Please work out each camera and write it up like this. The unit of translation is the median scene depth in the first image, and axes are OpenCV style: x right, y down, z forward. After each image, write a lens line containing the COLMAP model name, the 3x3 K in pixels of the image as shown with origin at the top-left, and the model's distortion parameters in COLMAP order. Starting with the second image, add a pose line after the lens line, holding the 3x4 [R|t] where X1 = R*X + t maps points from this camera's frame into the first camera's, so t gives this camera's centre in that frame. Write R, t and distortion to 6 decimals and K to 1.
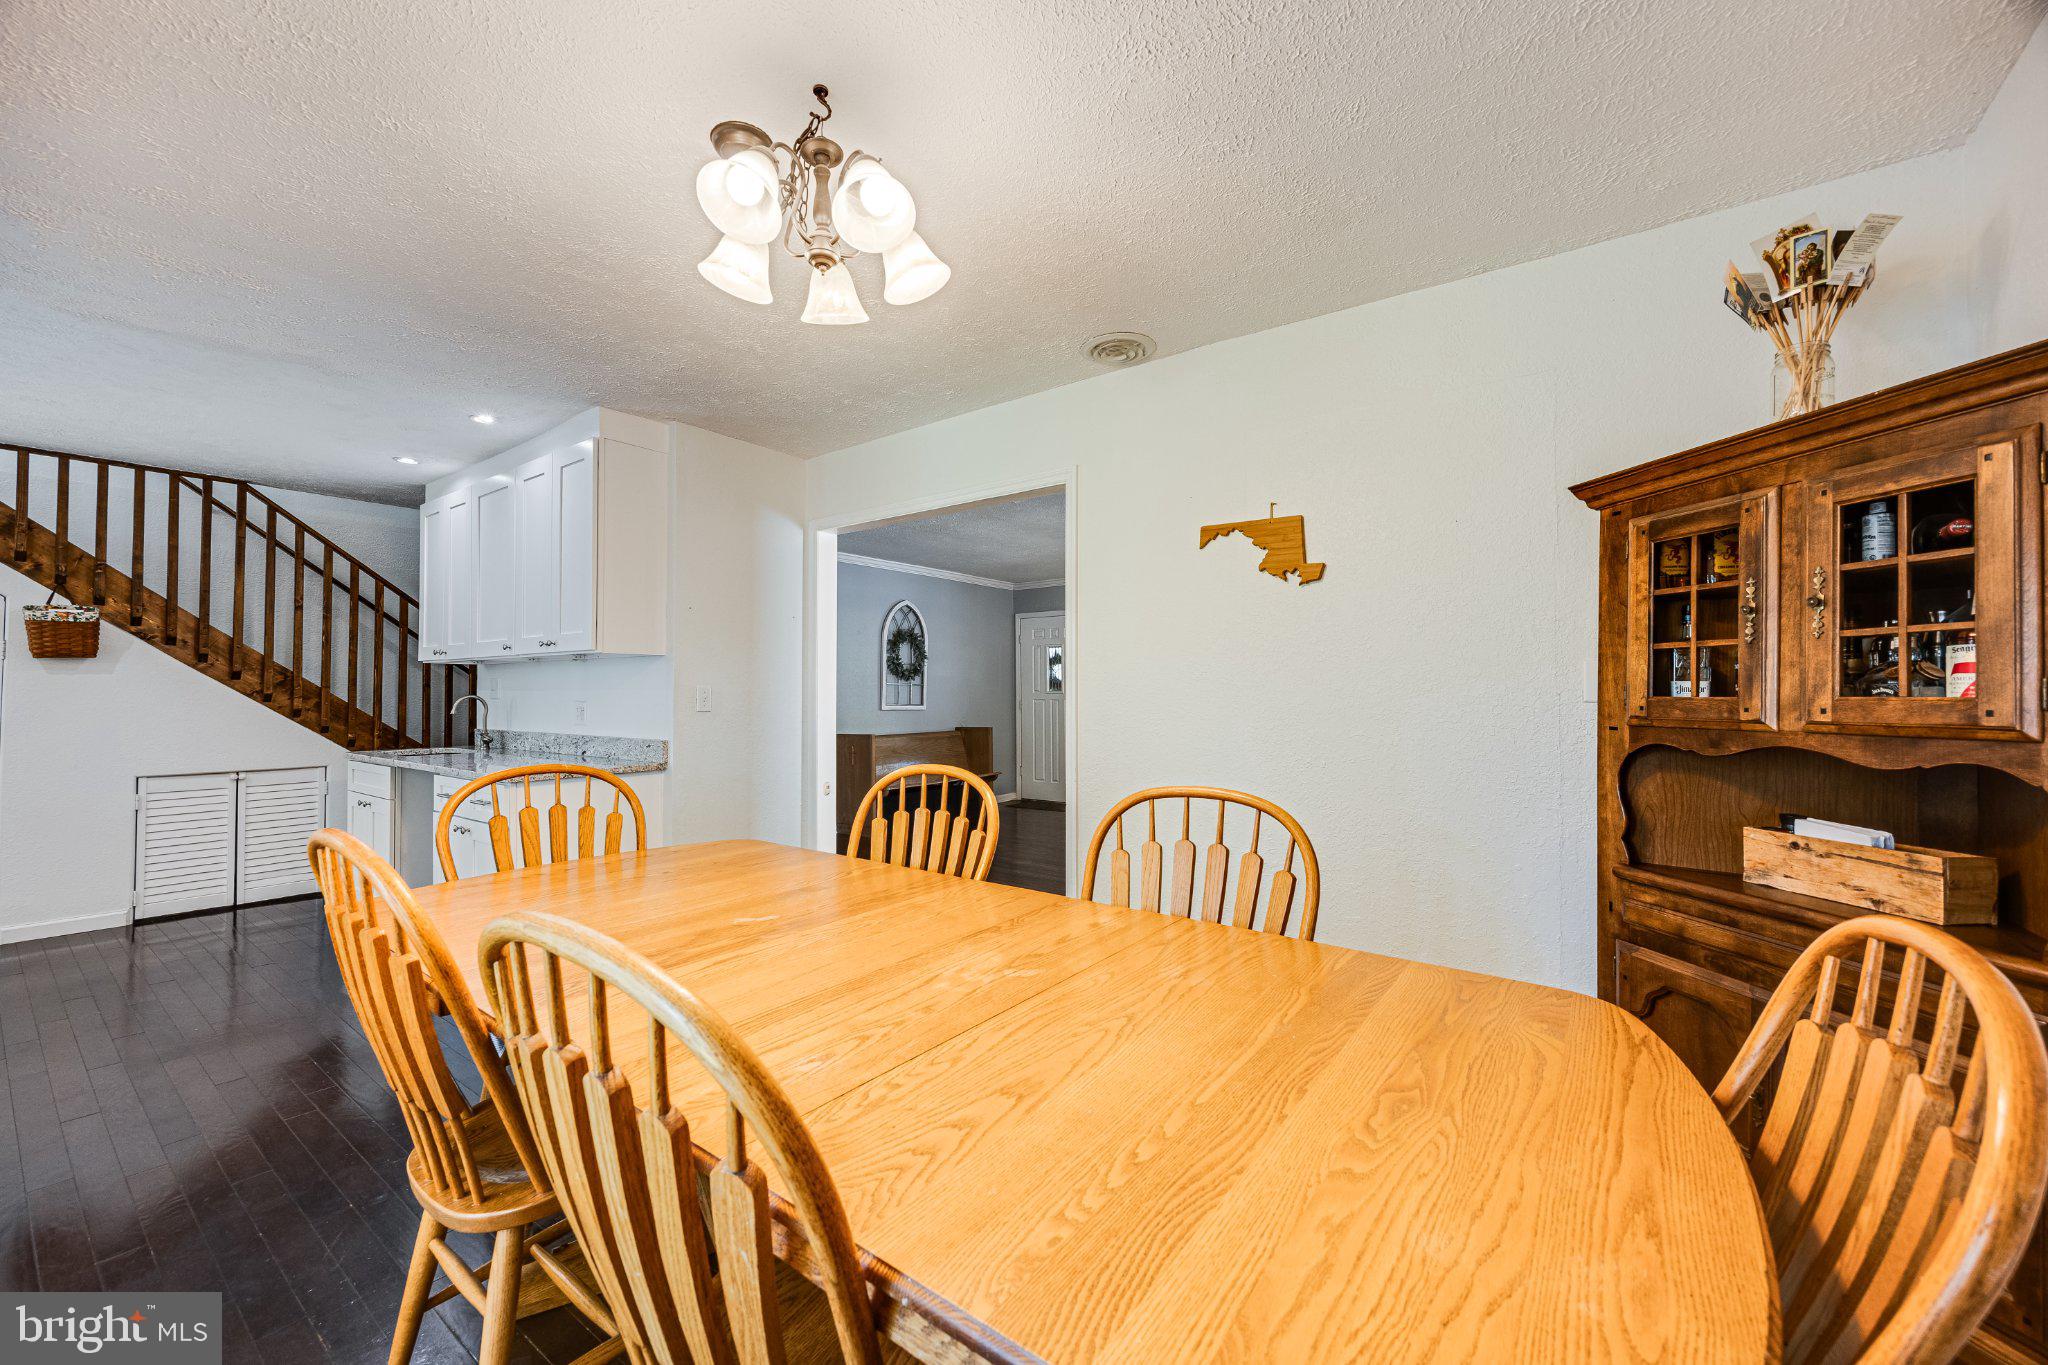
lens RADIAL K [[794.1, 0, 1034.0], [0, 794.1, 673.9], [0, 0, 1]] dist [-0.002106, 0.000226]
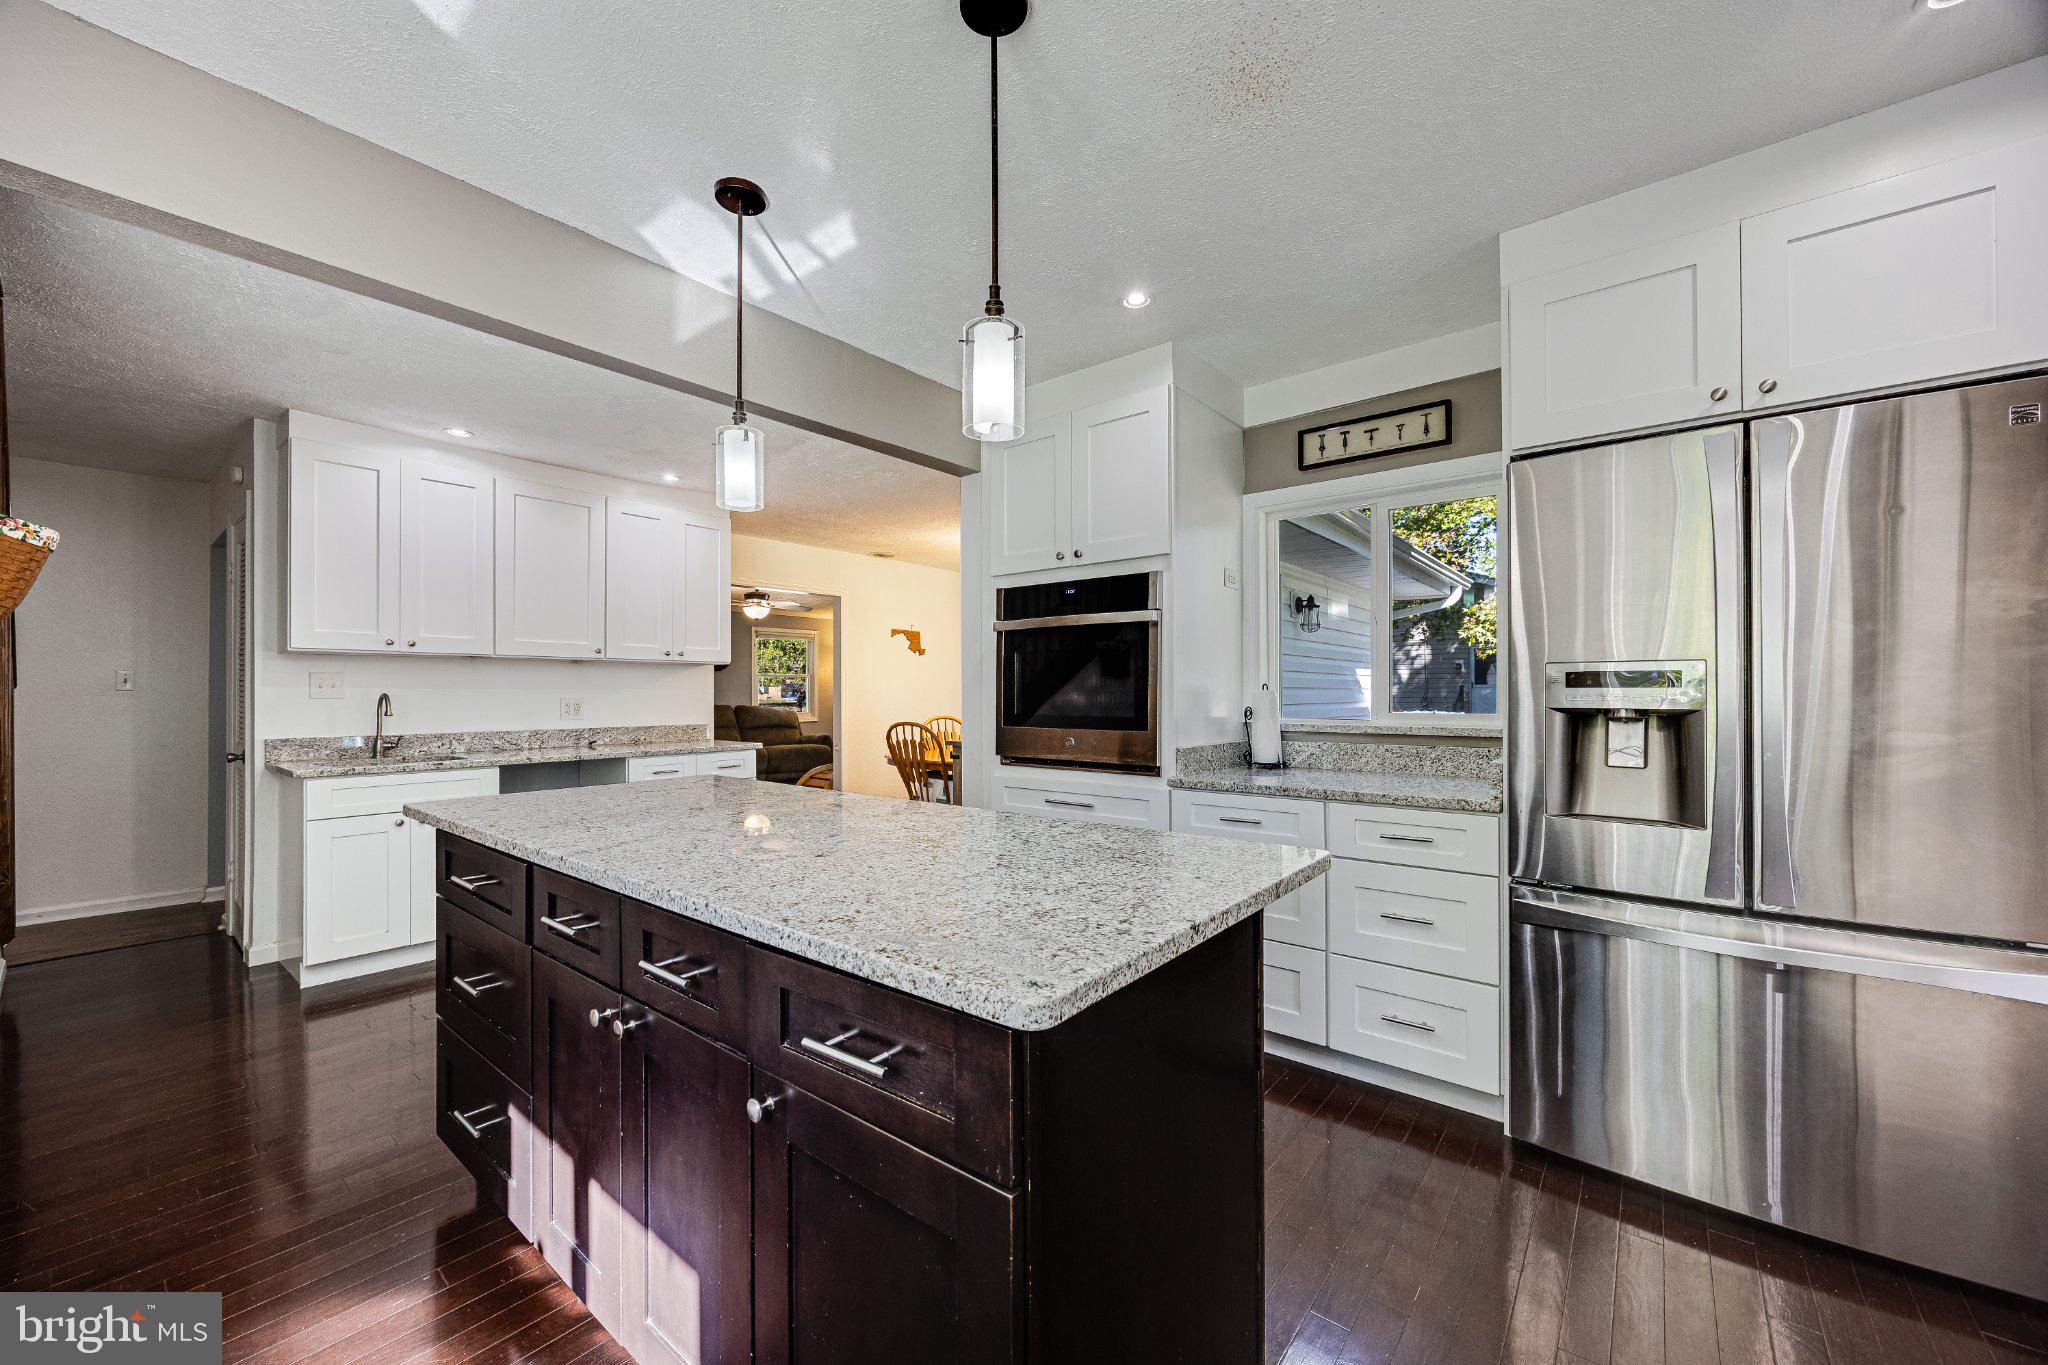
lens RADIAL K [[794.1, 0, 1019.2], [0, 794.1, 689.6], [0, 0, 1]] dist [-0.002106, 0.000226]
pose [[0.056178, 0.006815, 0.998398, -1.638609], [-0.026923, 0.999623, -0.005308, 0.010062], [-0.998058, -0.026582, 0.056340, 0.312421]]
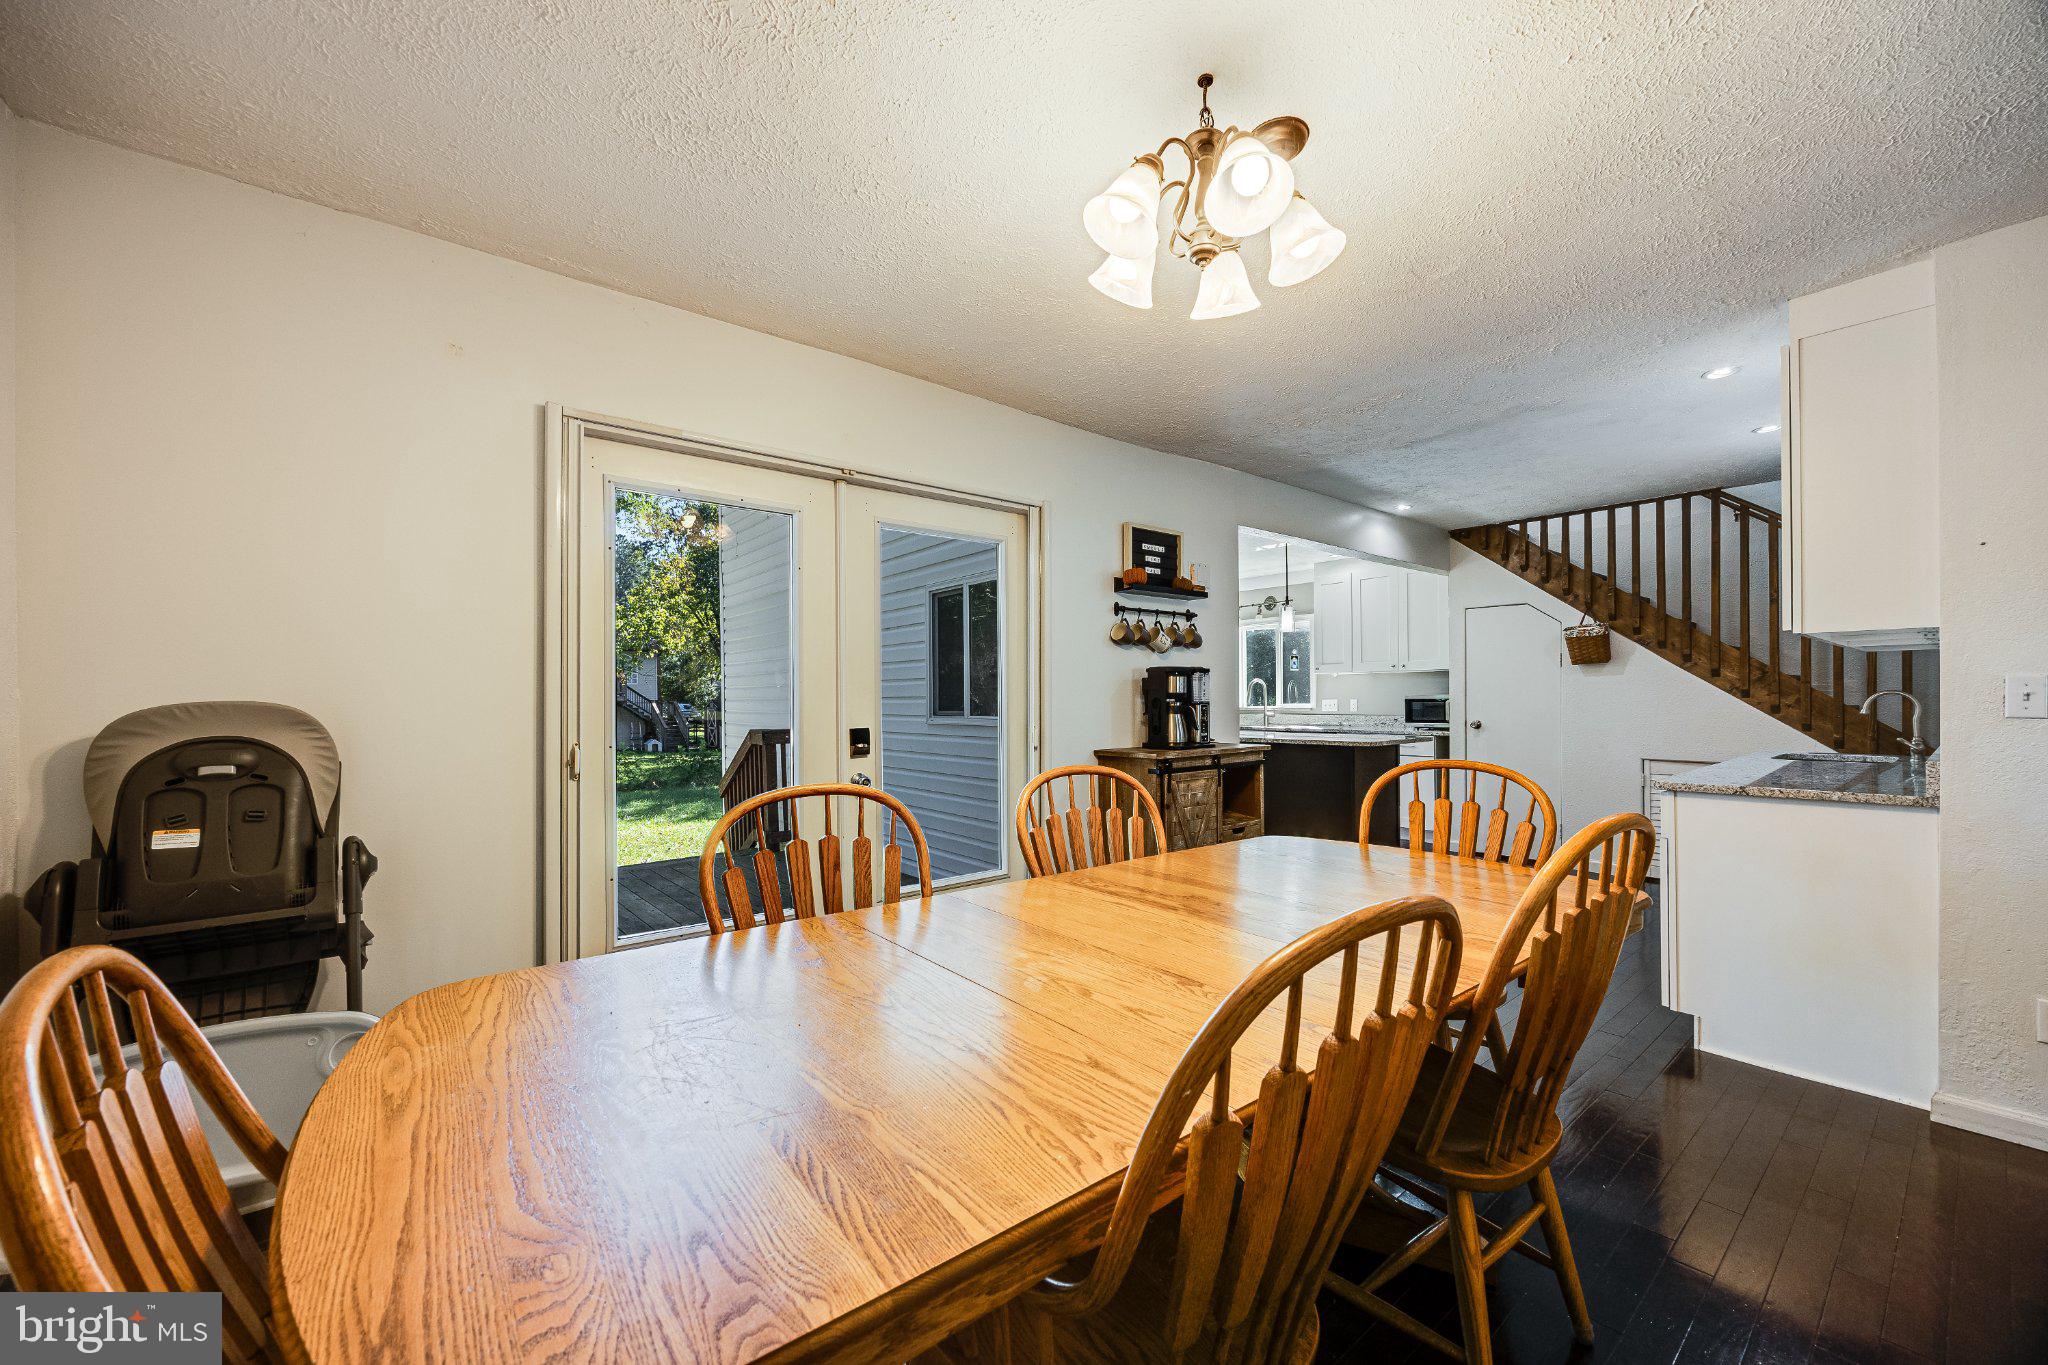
lens RADIAL K [[794.1, 0, 1008.3], [0, 794.1, 703.1], [0, 0, 1]] dist [-0.002106, 0.000226]
pose [[-0.271242, 0.010538, -0.962453, 0.304722], [0.032914, 0.999457, 0.001667, 0.010791], [0.961948, -0.031226, -0.271442, 0.410343]]
